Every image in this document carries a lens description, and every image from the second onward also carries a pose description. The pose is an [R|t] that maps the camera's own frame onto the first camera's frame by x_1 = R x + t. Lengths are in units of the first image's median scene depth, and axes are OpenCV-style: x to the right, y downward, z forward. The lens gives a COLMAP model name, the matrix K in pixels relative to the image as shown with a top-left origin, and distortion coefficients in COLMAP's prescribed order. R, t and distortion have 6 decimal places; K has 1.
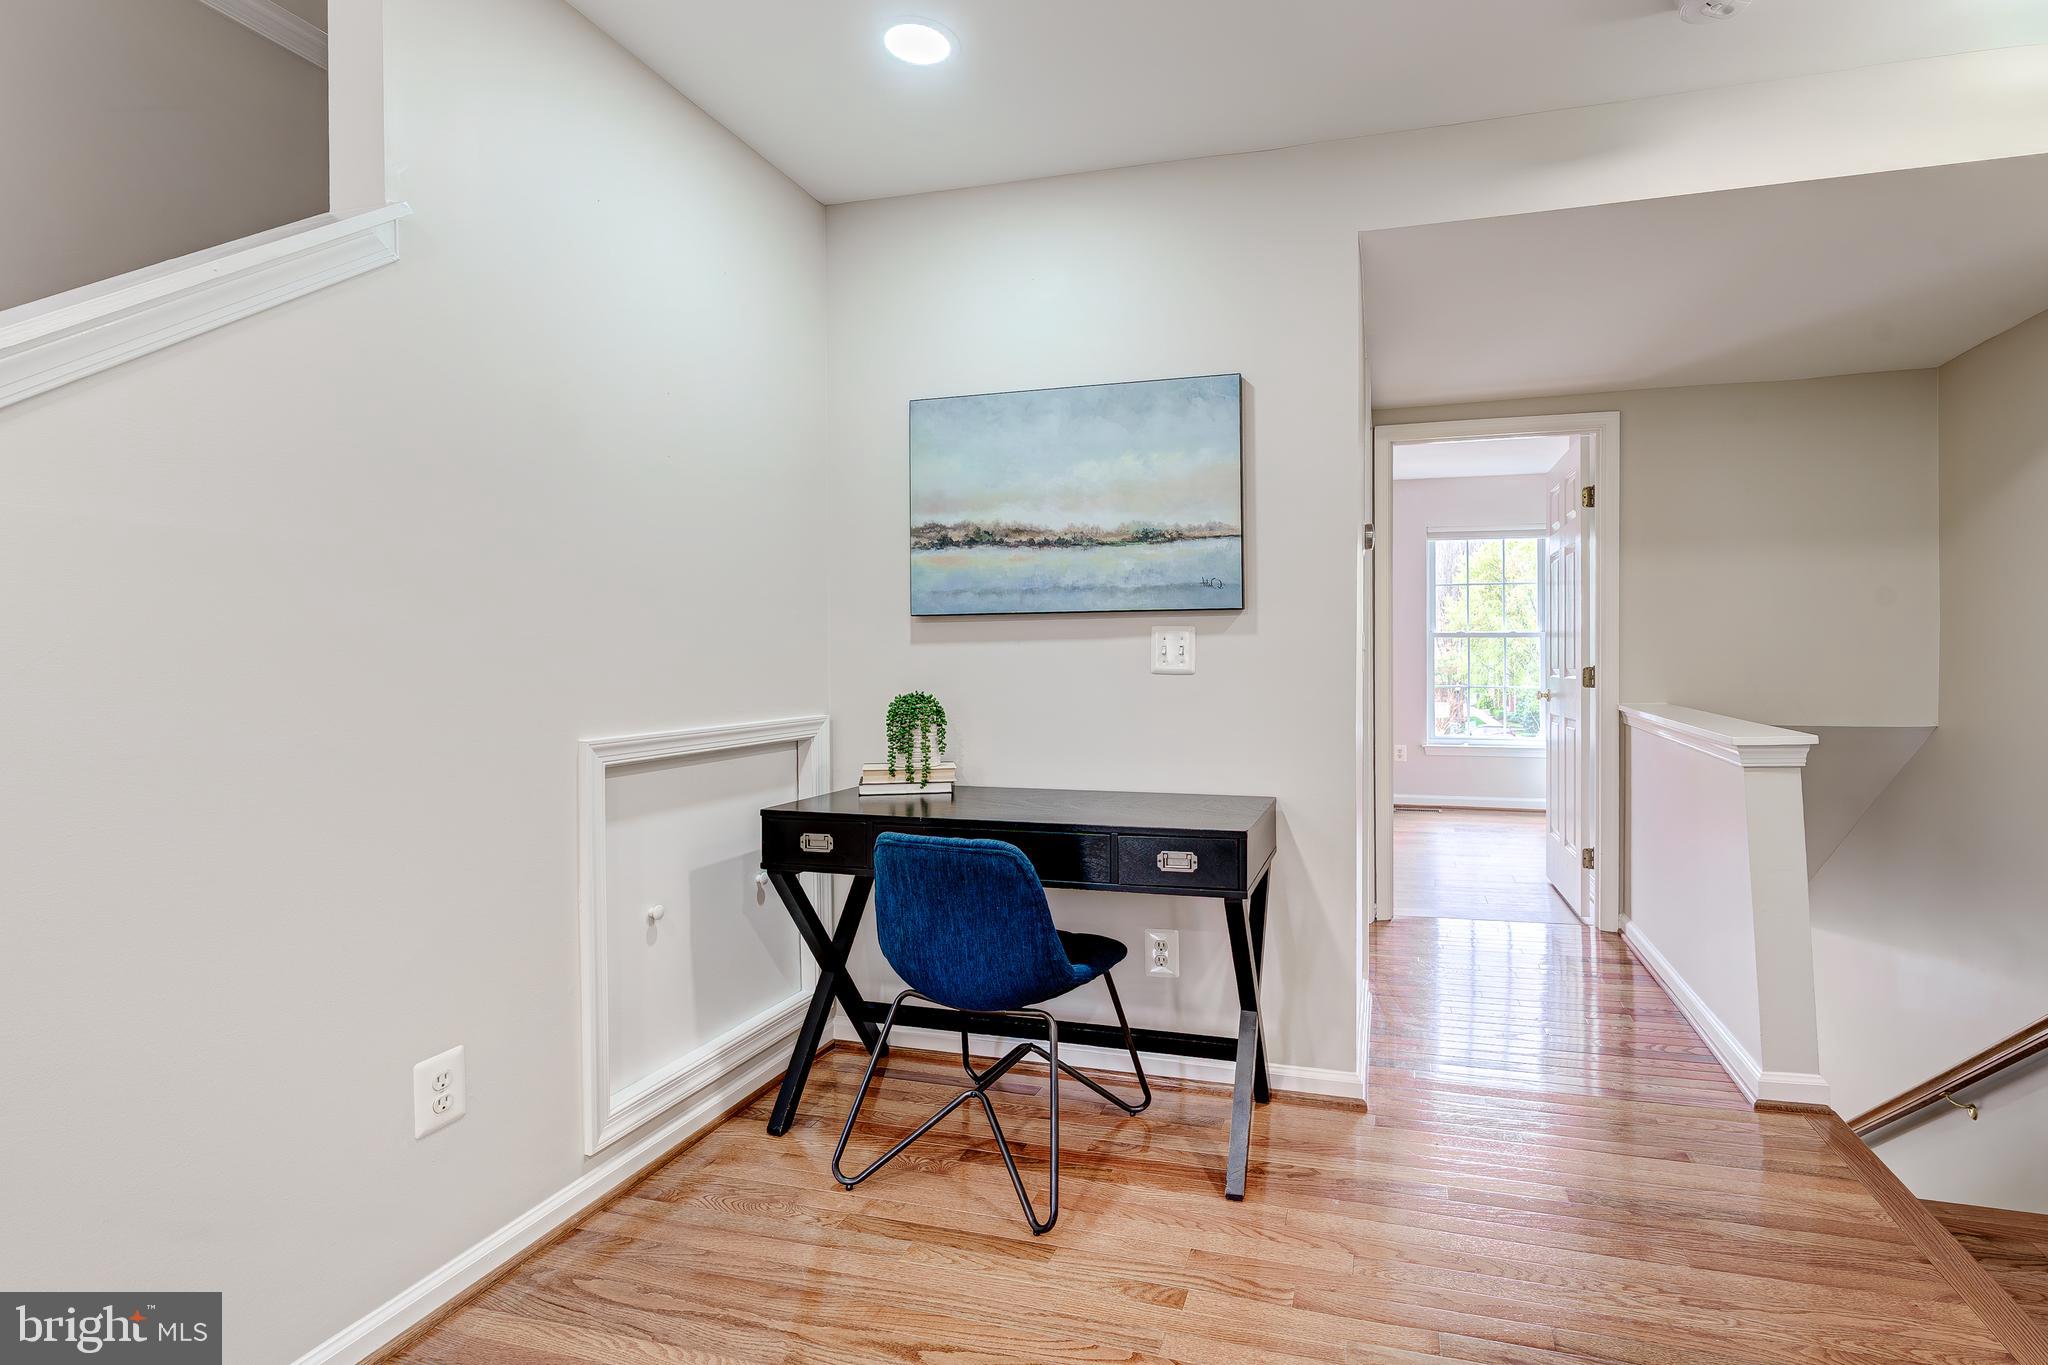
lens RADIAL K [[944.6, 0, 1154.9], [0, 944.6, 655.6], [0, 0, 1]] dist [-0.000793, -0.000009]
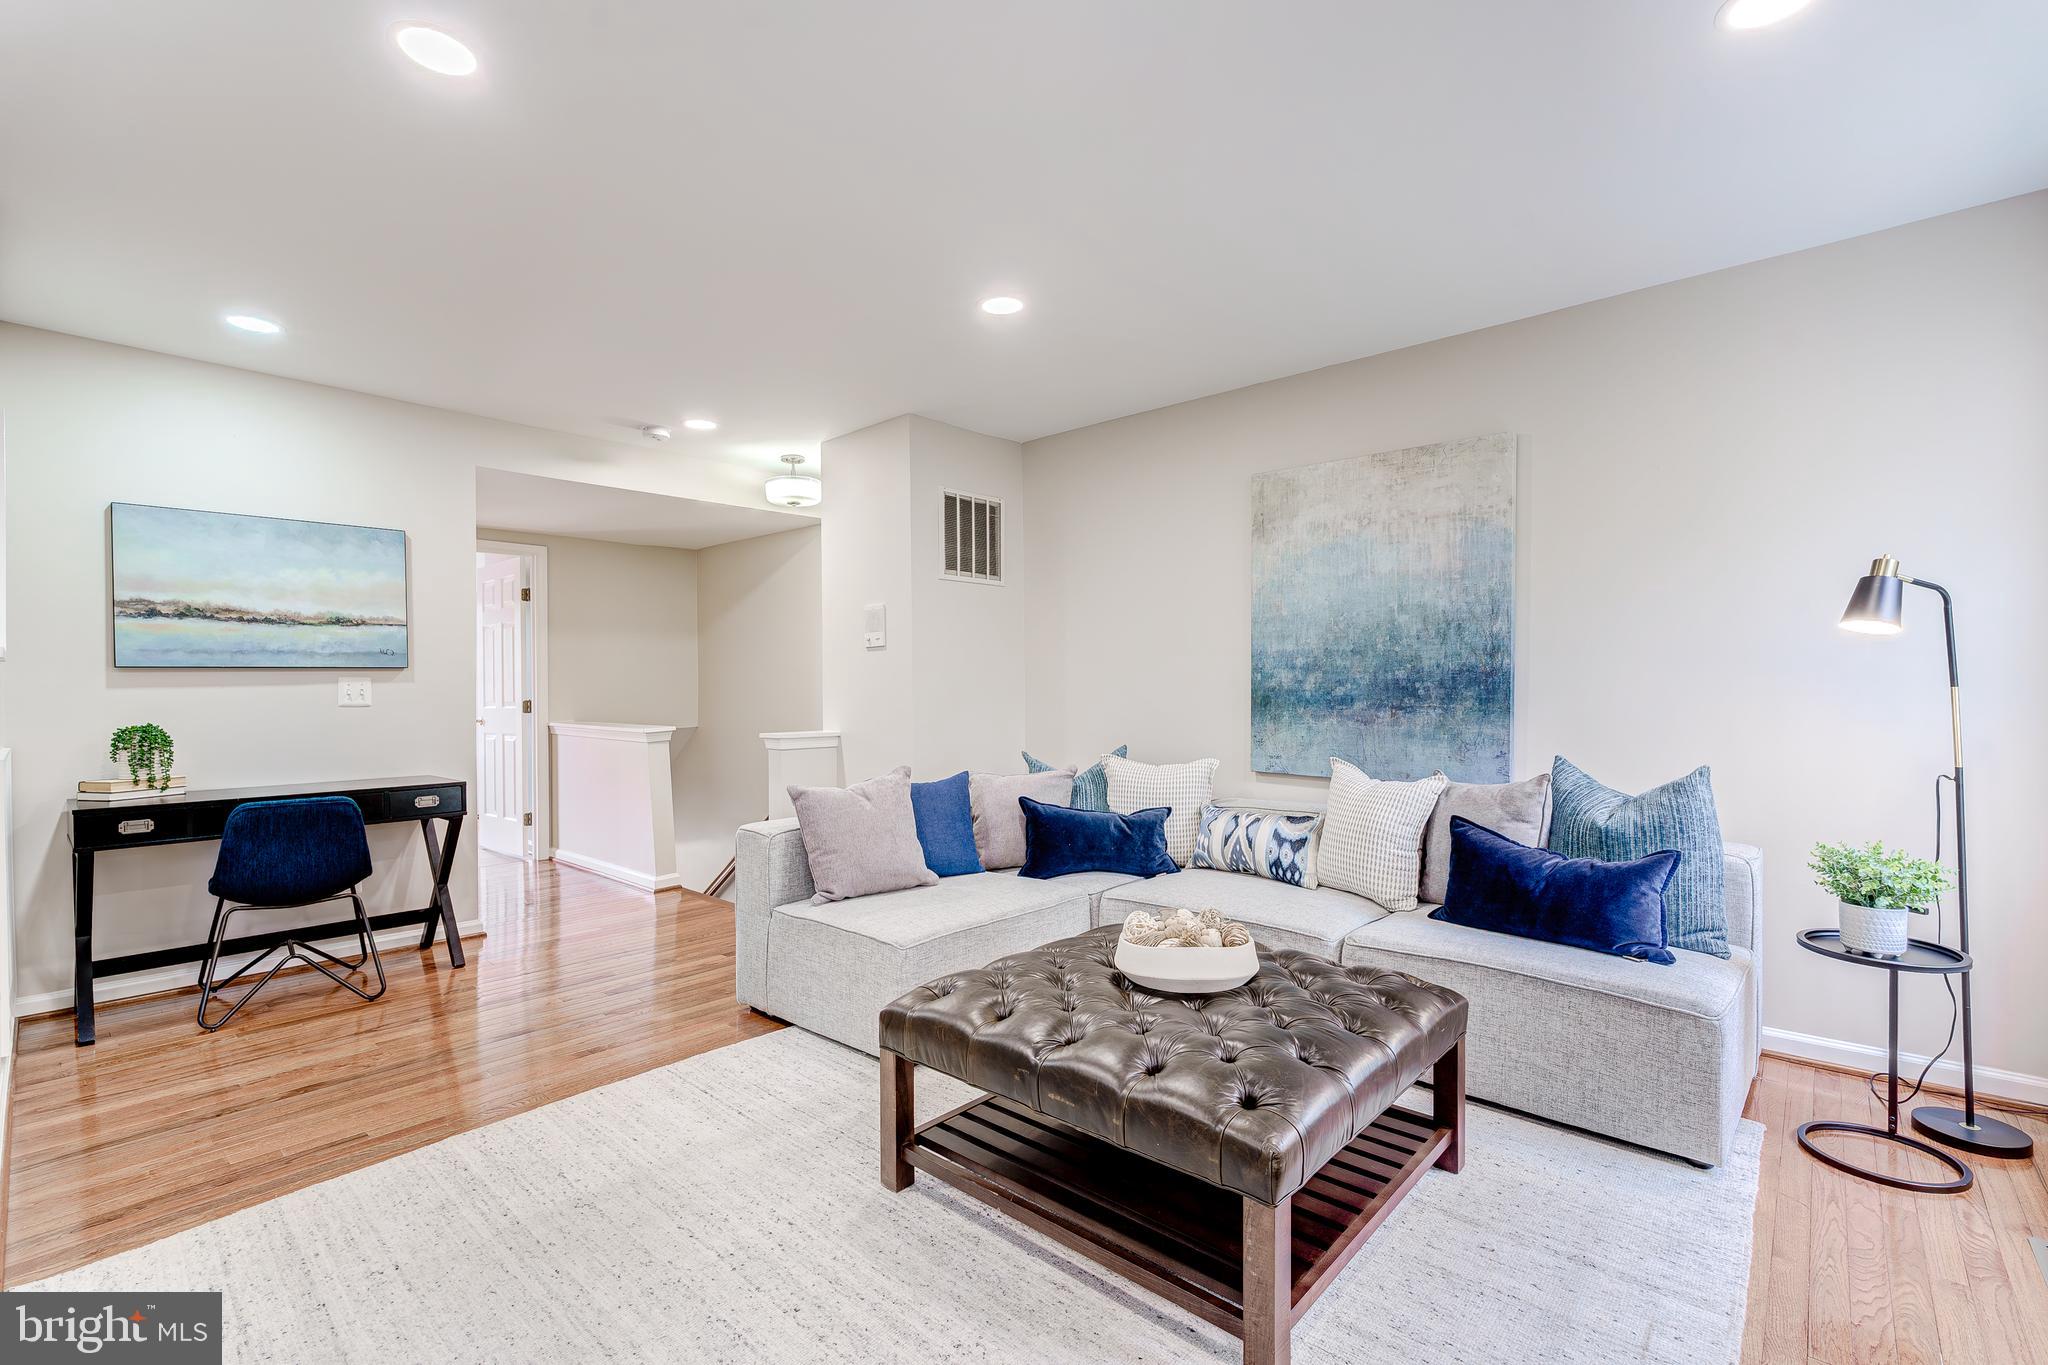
lens RADIAL K [[931.7, 0, 1006.4], [0, 931.7, 695.6], [0, 0, 1]] dist [0.000223, 0.000132]
pose [[0.478881, -0.008798, 0.877836, -0.855342], [0.004937, 0.999961, 0.007328, -0.006157], [-0.877866, 0.000825, 0.478906, -0.753792]]
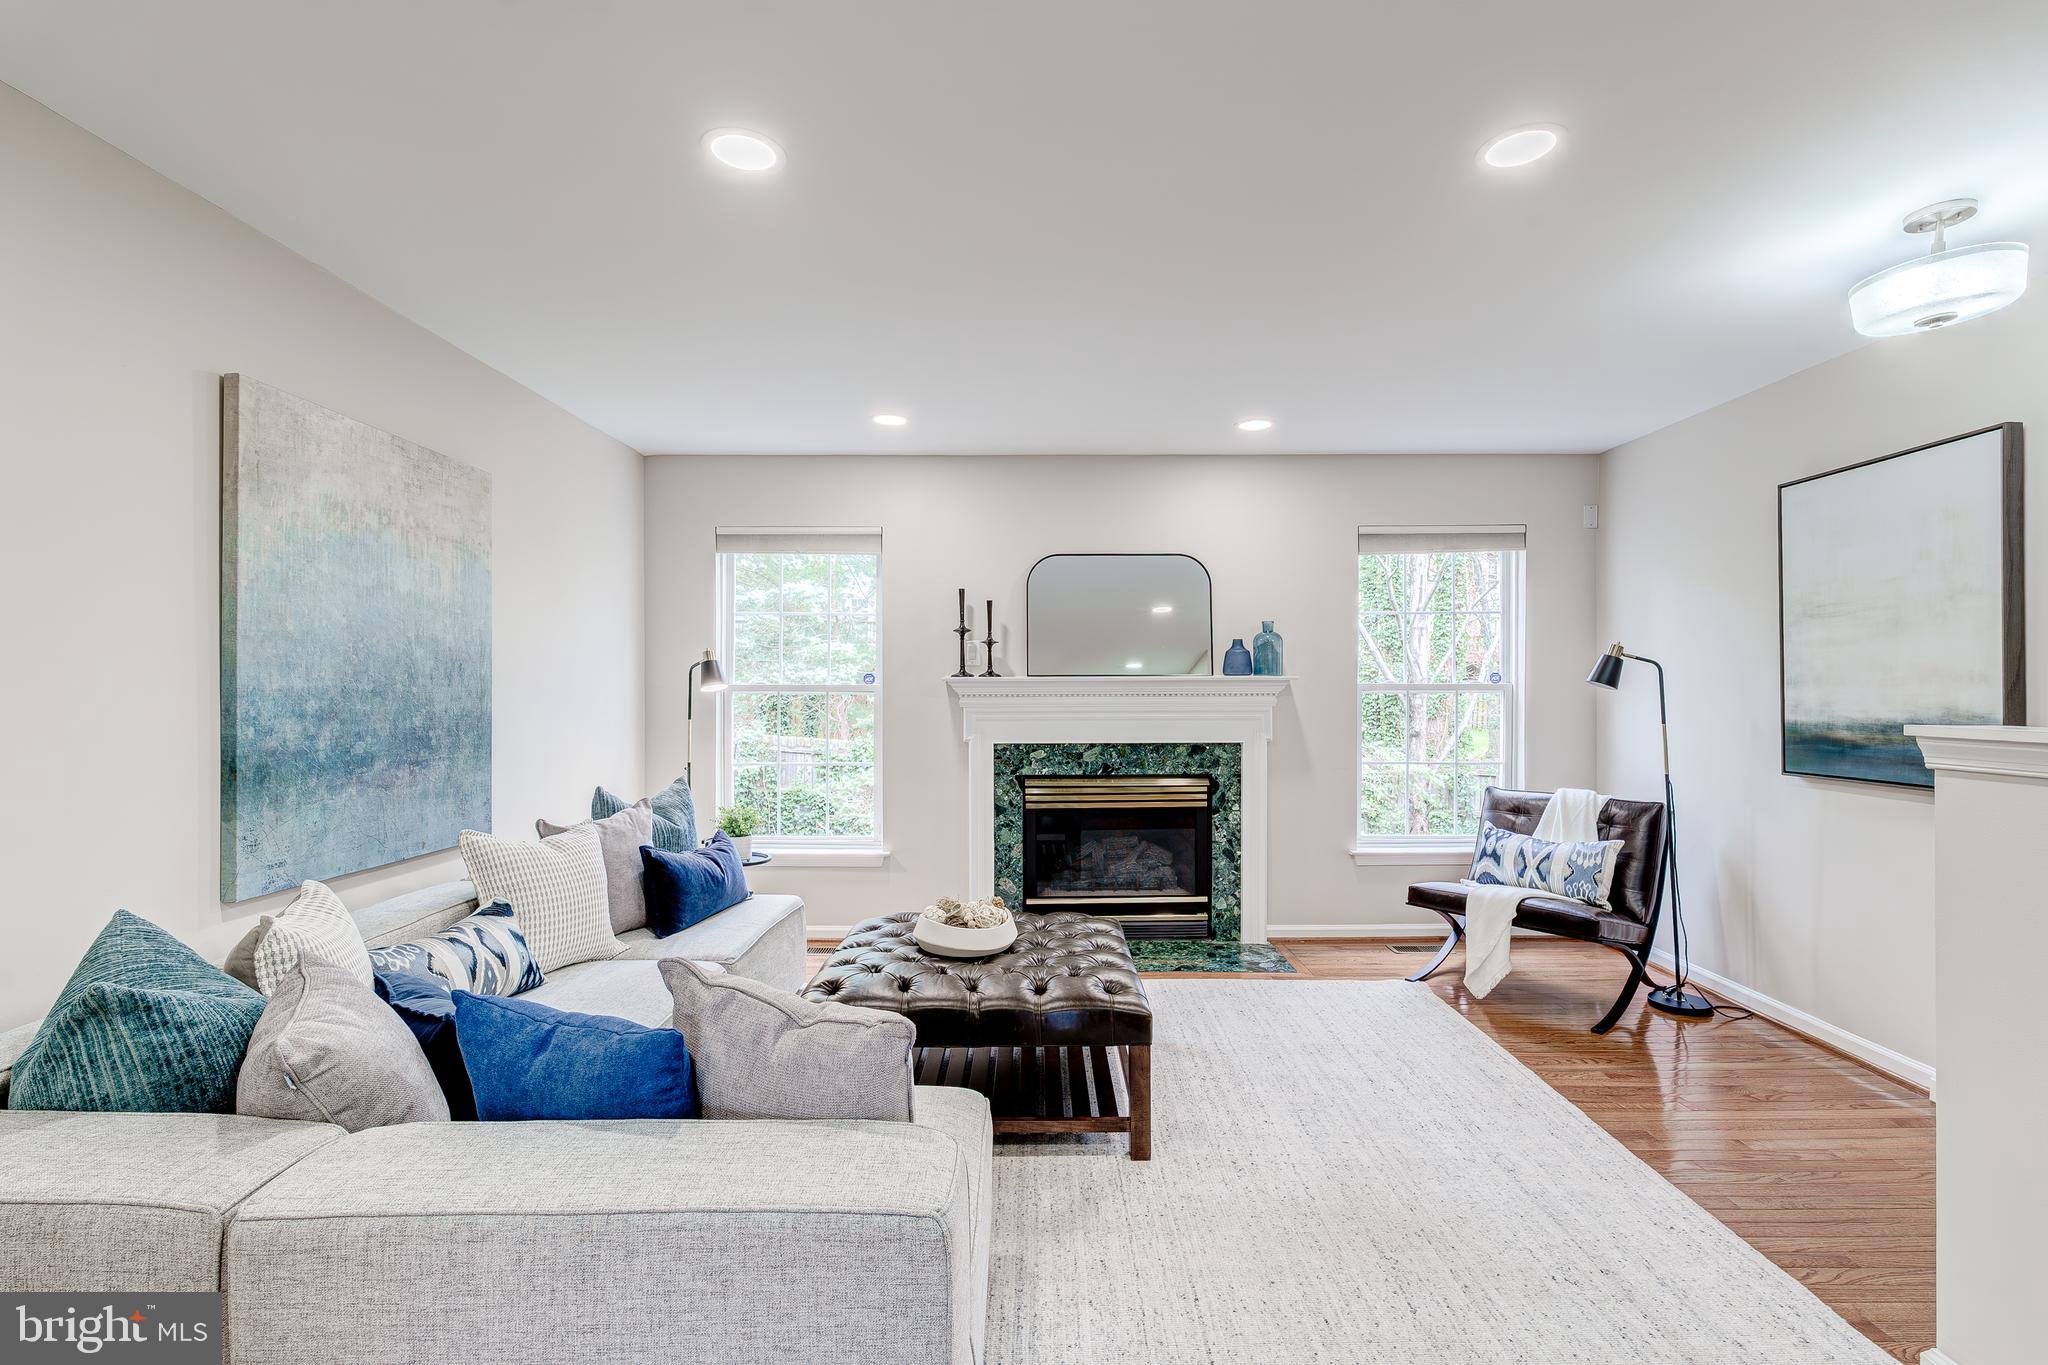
lens RADIAL K [[934.1, 0, 1038.8], [0, 934.1, 696.2], [0, 0, 1]] dist [-0.000346, 0.001012]
pose [[-0.965961, 0.007686, -0.258573, 0.200484], [0.003750, 0.999870, 0.015713, -0.069465], [0.258660, 0.014209, -0.965864, 0.659707]]
